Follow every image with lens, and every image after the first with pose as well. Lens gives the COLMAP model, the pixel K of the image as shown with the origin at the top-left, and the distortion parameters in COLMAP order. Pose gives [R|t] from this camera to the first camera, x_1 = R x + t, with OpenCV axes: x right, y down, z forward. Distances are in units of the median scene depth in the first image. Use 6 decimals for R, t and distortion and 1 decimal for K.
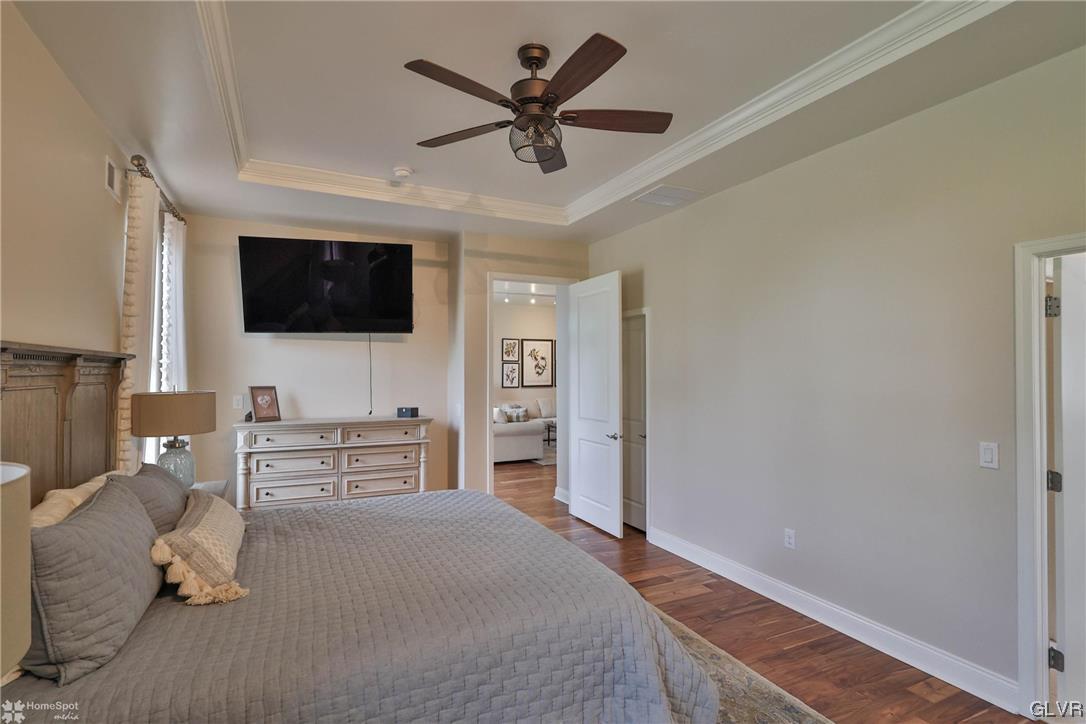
lens RADIAL K [[535.3, 0, 542.1], [0, 535.3, 366.0], [0, 0, 1]] dist [0.001274, 0.000132]
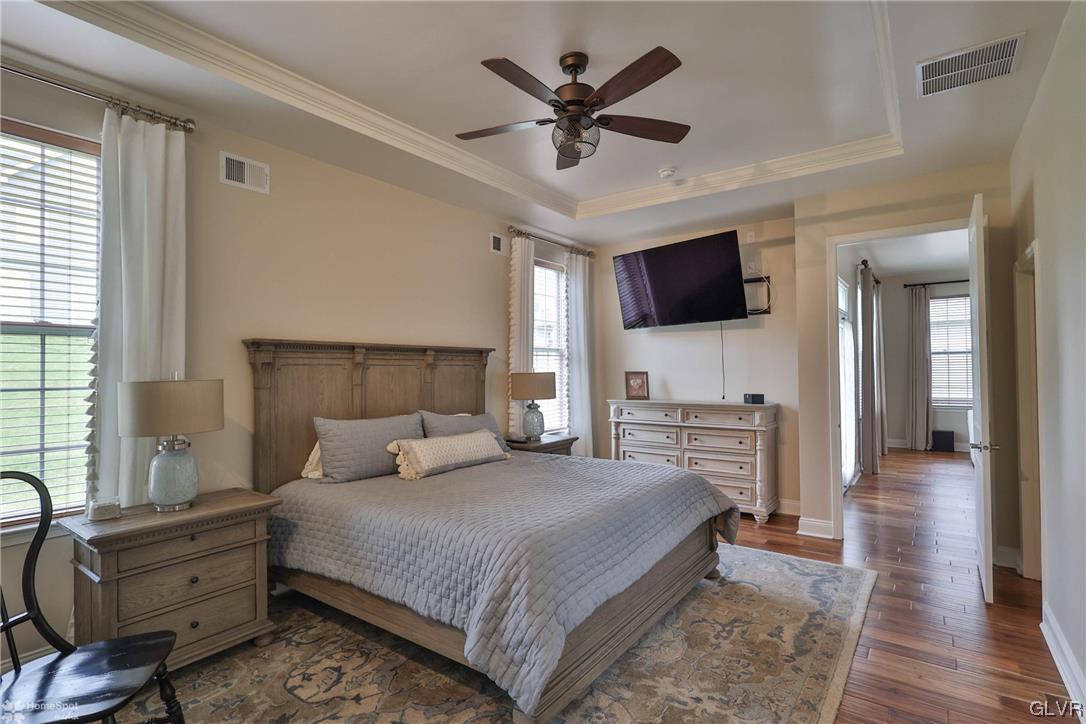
lens RADIAL K [[535.3, 0, 541.6], [0, 535.3, 364.5], [0, 0, 1]] dist [0.001274, 0.000132]
pose [[0.465866, -0.013987, -0.884745, 0.484423], [0.017273, 0.999828, -0.006711, 0.026242], [0.884687, -0.012156, 0.466027, 0.218959]]
